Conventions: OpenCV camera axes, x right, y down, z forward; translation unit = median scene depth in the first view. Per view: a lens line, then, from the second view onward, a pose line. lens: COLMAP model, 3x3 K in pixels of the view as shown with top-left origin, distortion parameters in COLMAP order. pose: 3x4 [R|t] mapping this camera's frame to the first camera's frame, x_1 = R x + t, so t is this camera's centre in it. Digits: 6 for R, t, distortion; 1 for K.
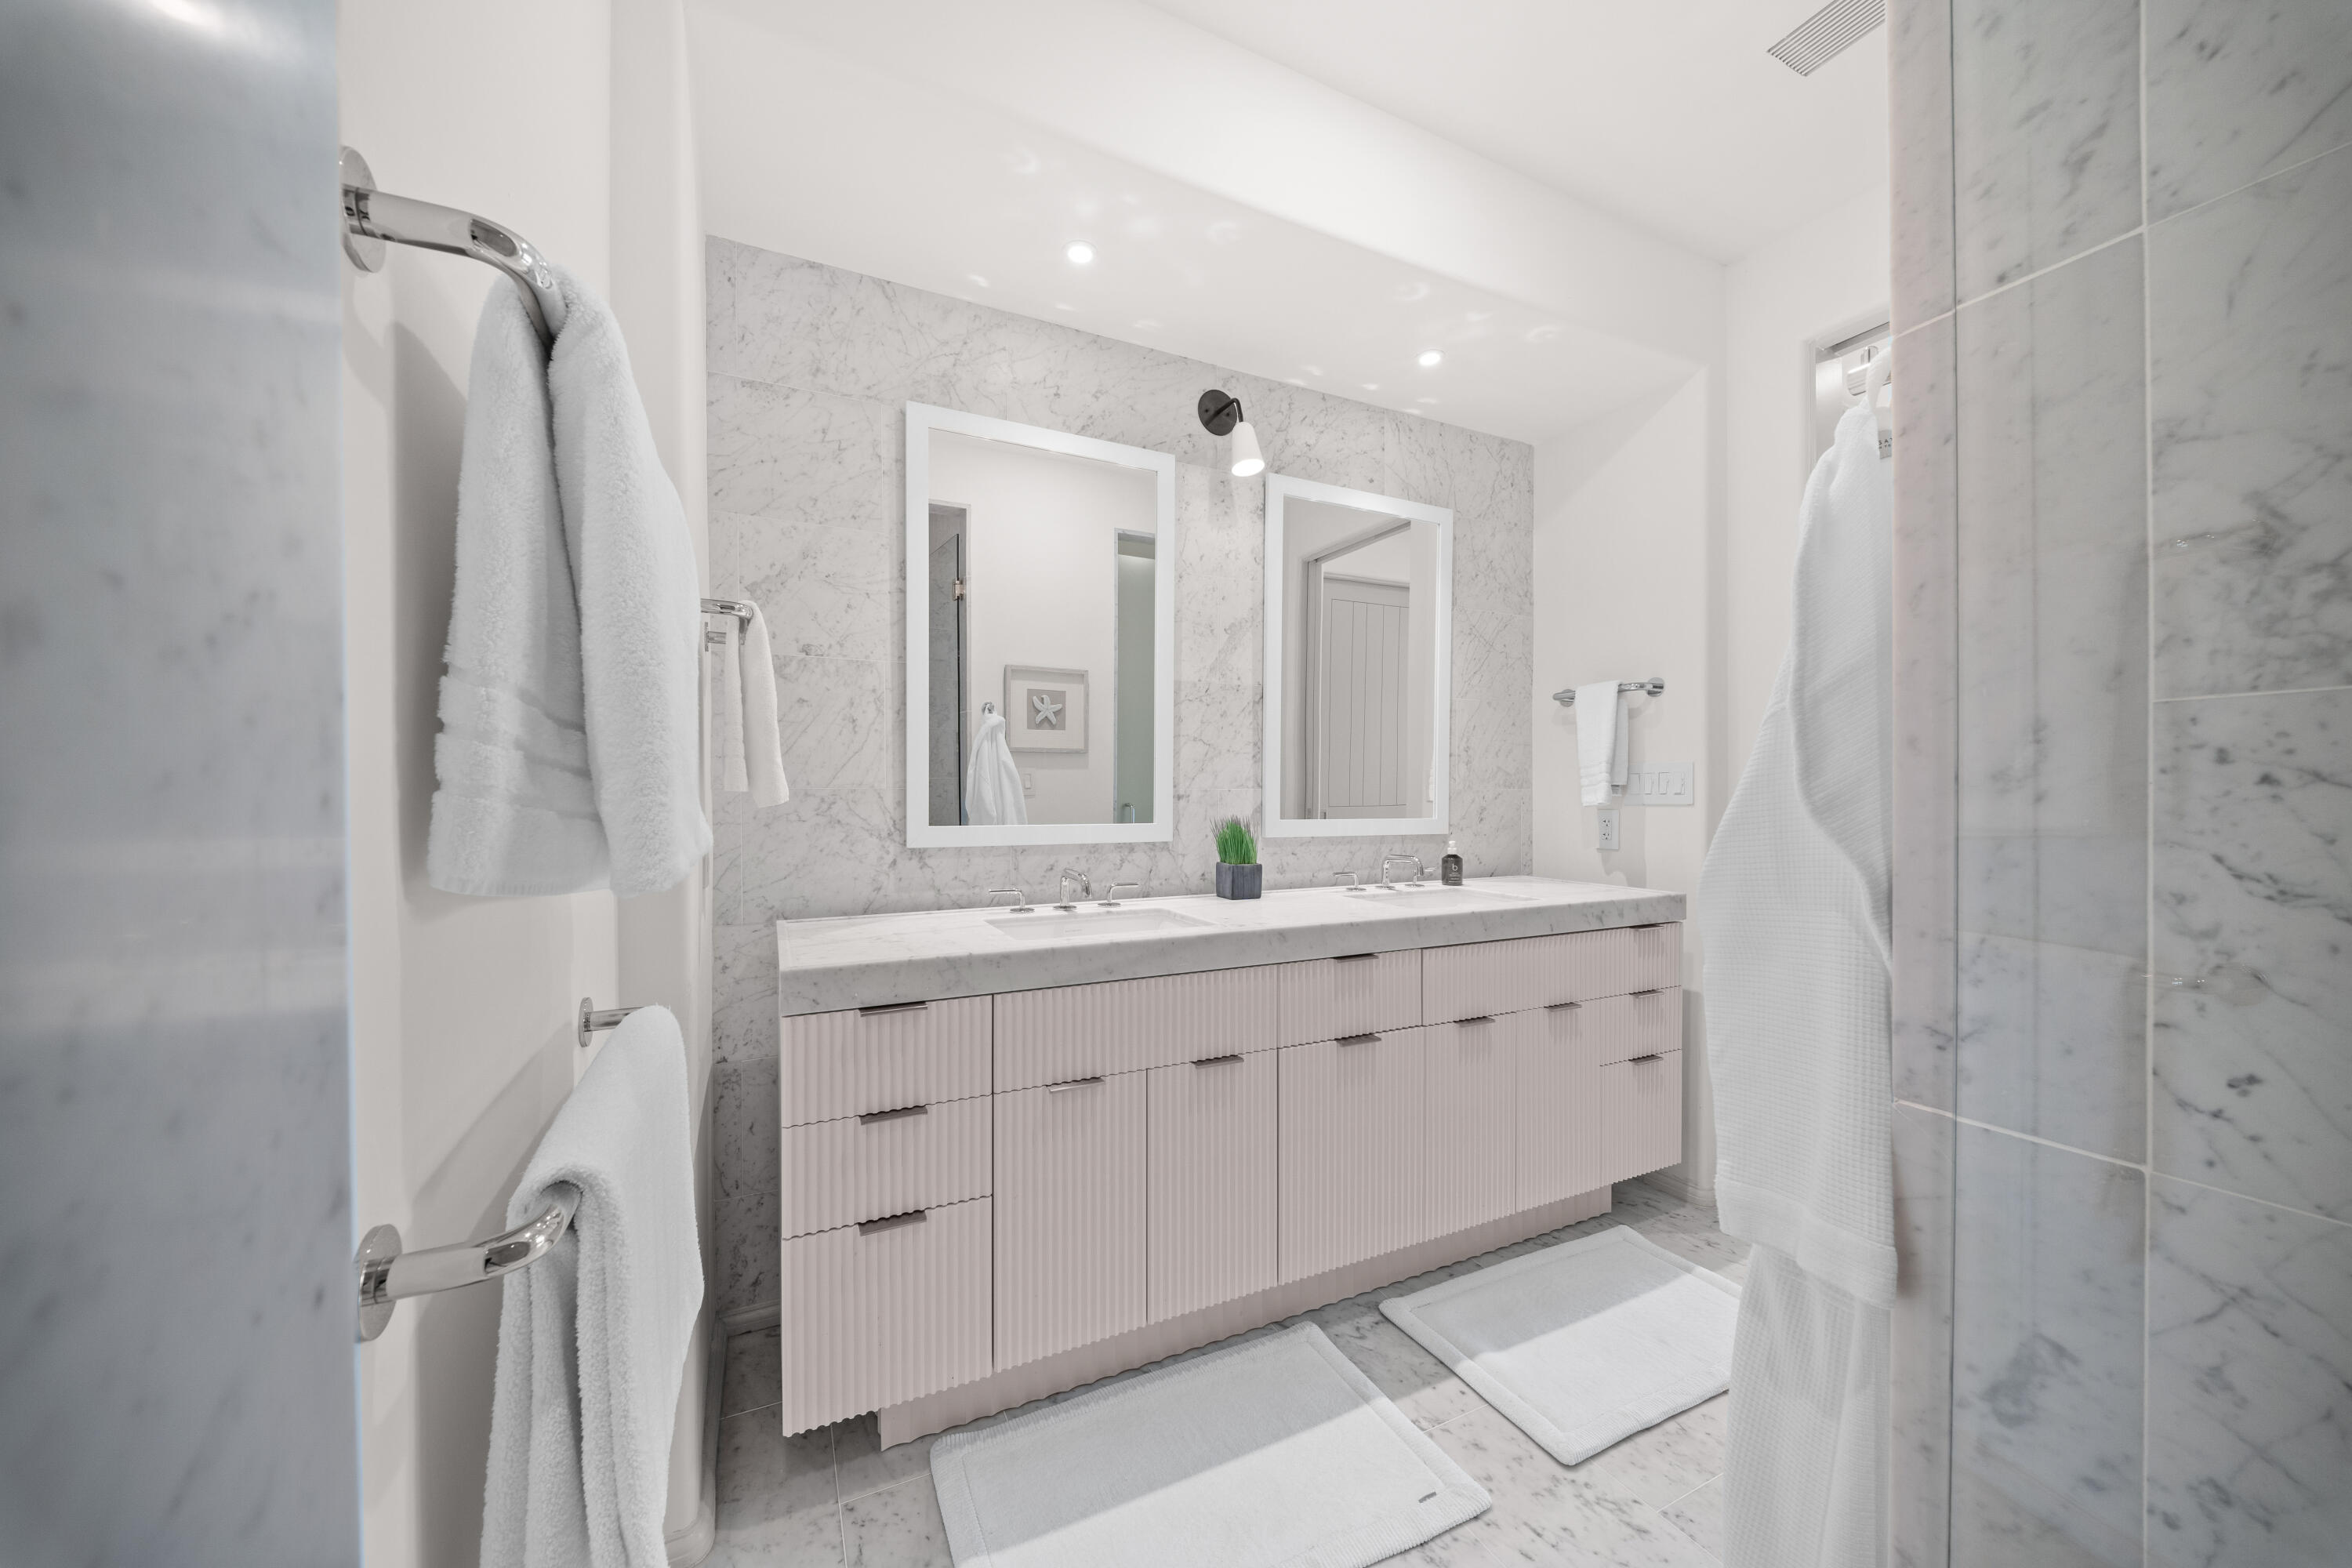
lens RADIAL K [[818.9, 0, 1167.2], [0, 818.9, 810.1], [0, 0, 1]] dist [0.003448, -0.005188]
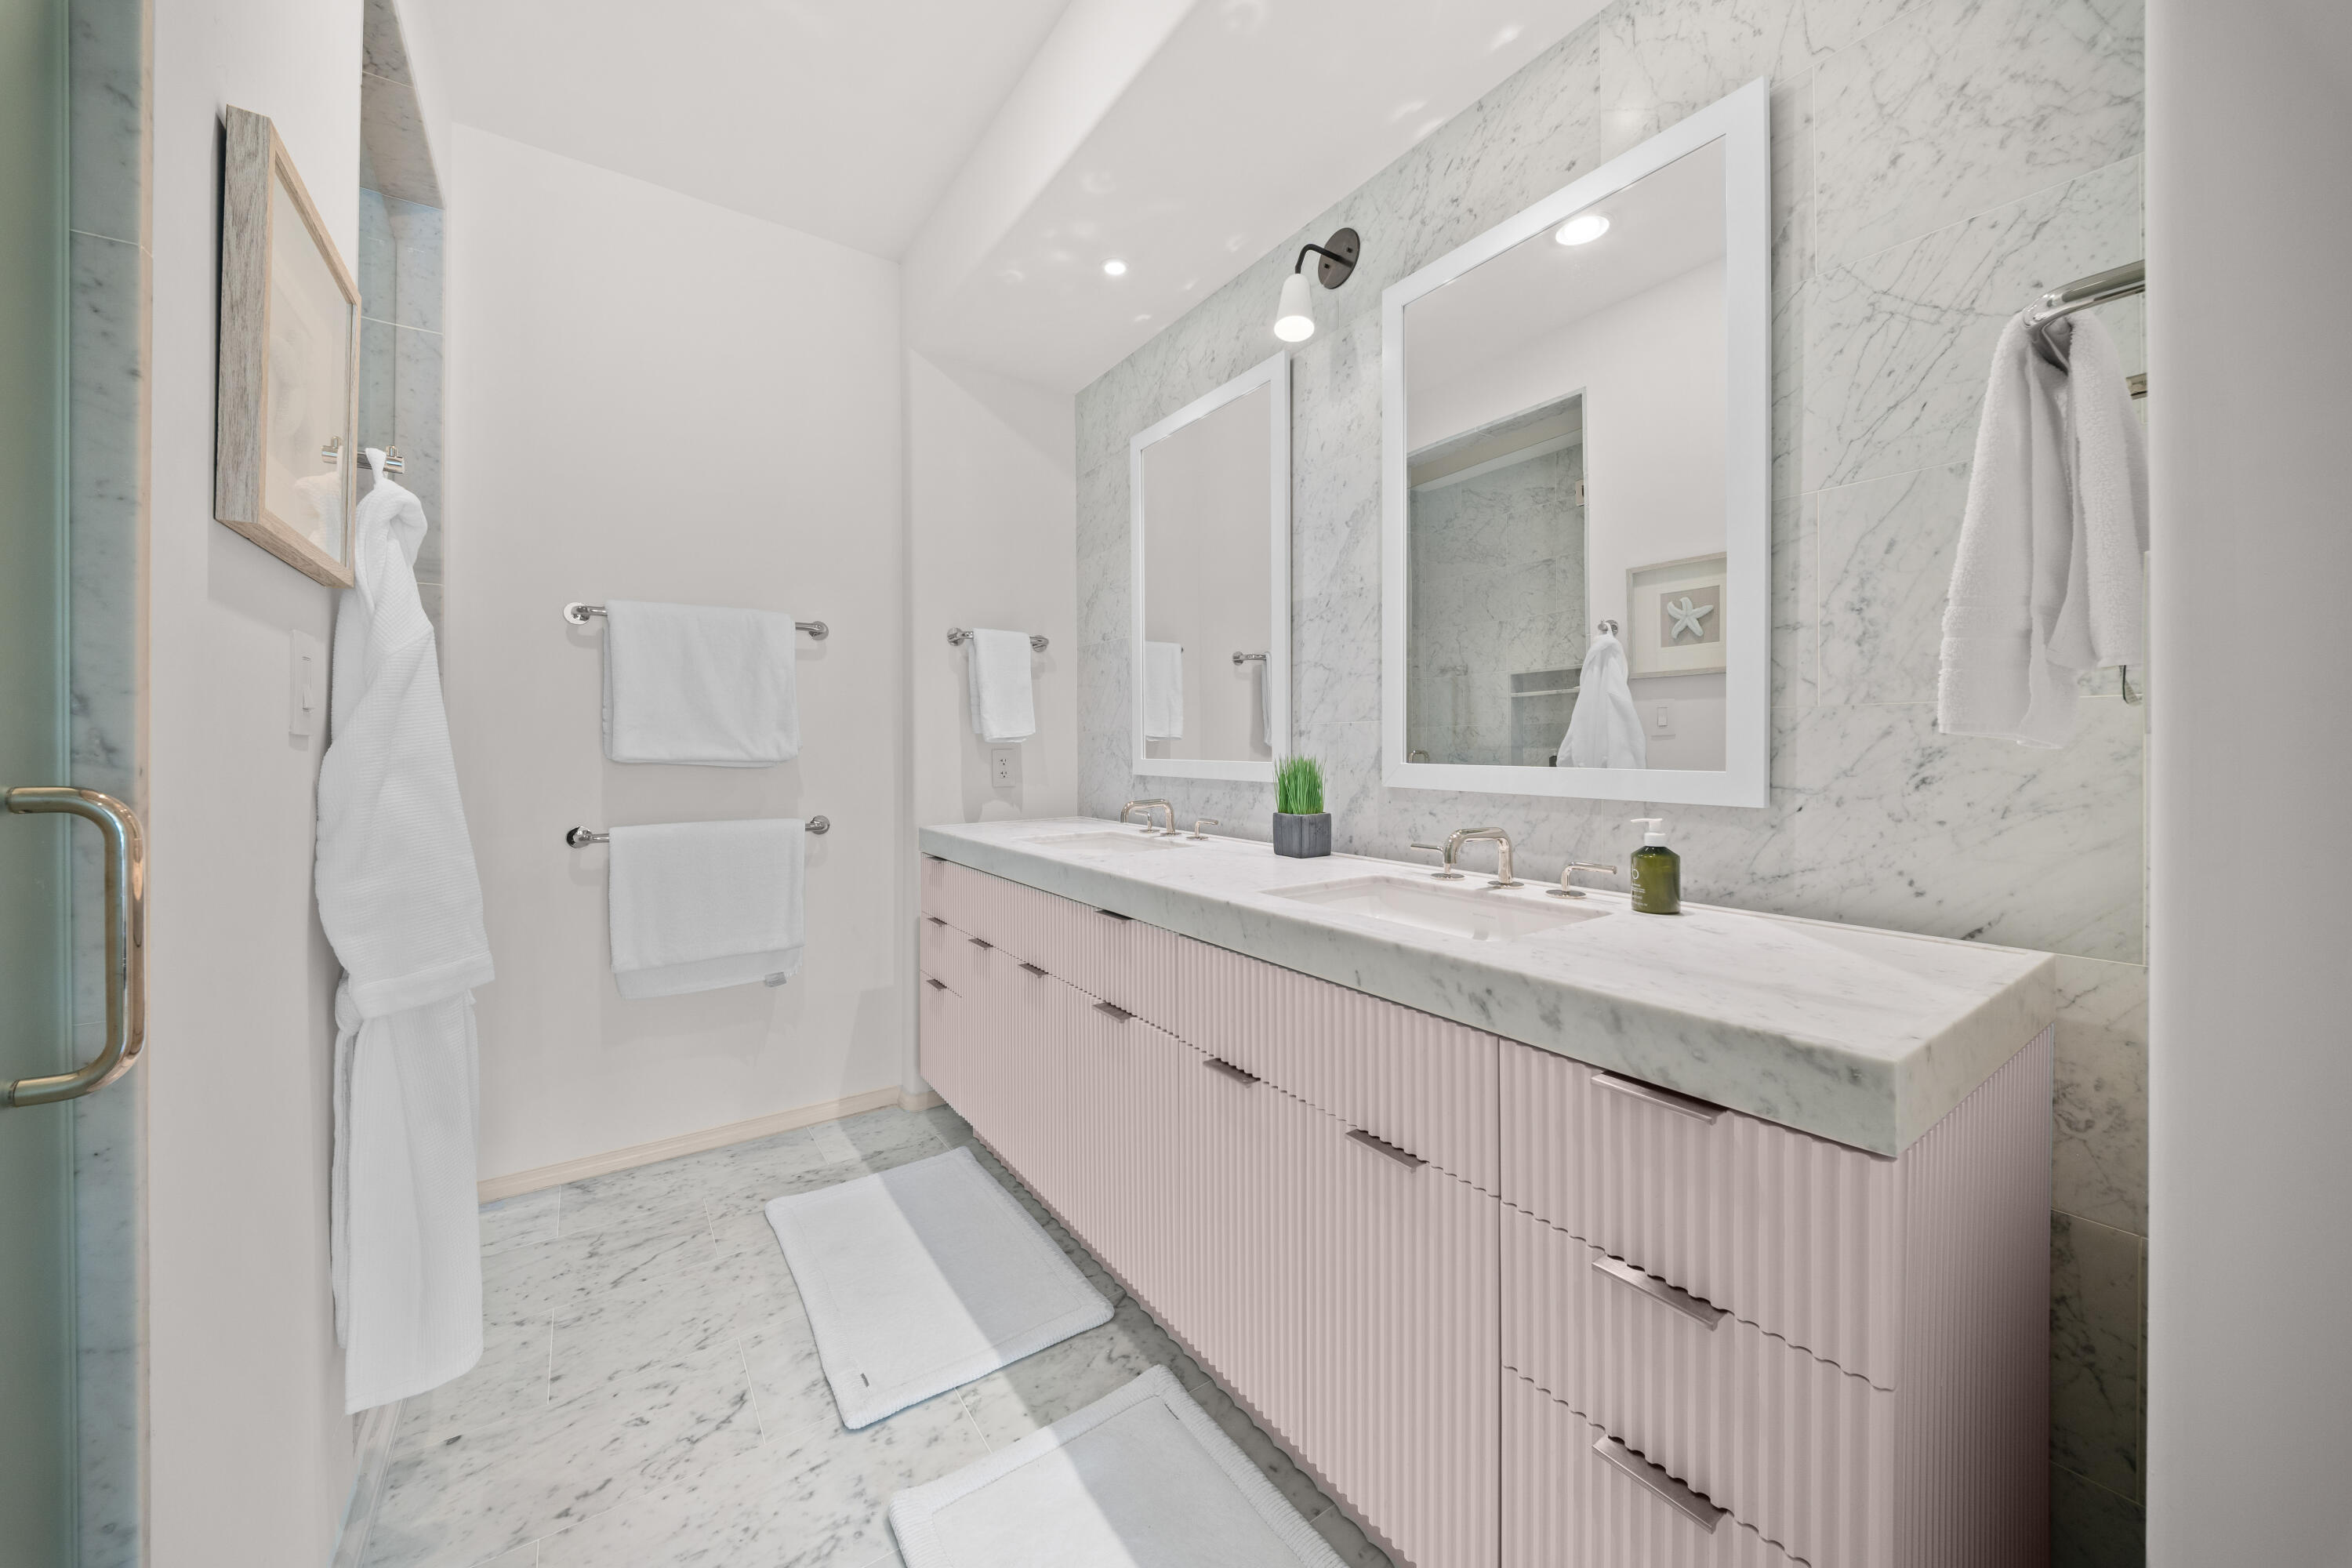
lens RADIAL K [[818.9, 0, 1168.3], [0, 818.9, 758.0], [0, 0, 1]] dist [0.003448, -0.005188]
pose [[0.167740, 0.015072, -0.985716, 0.851226], [-0.013158, 0.999828, 0.013049, 0.001026], [0.985743, 0.010781, 0.167910, 0.711634]]
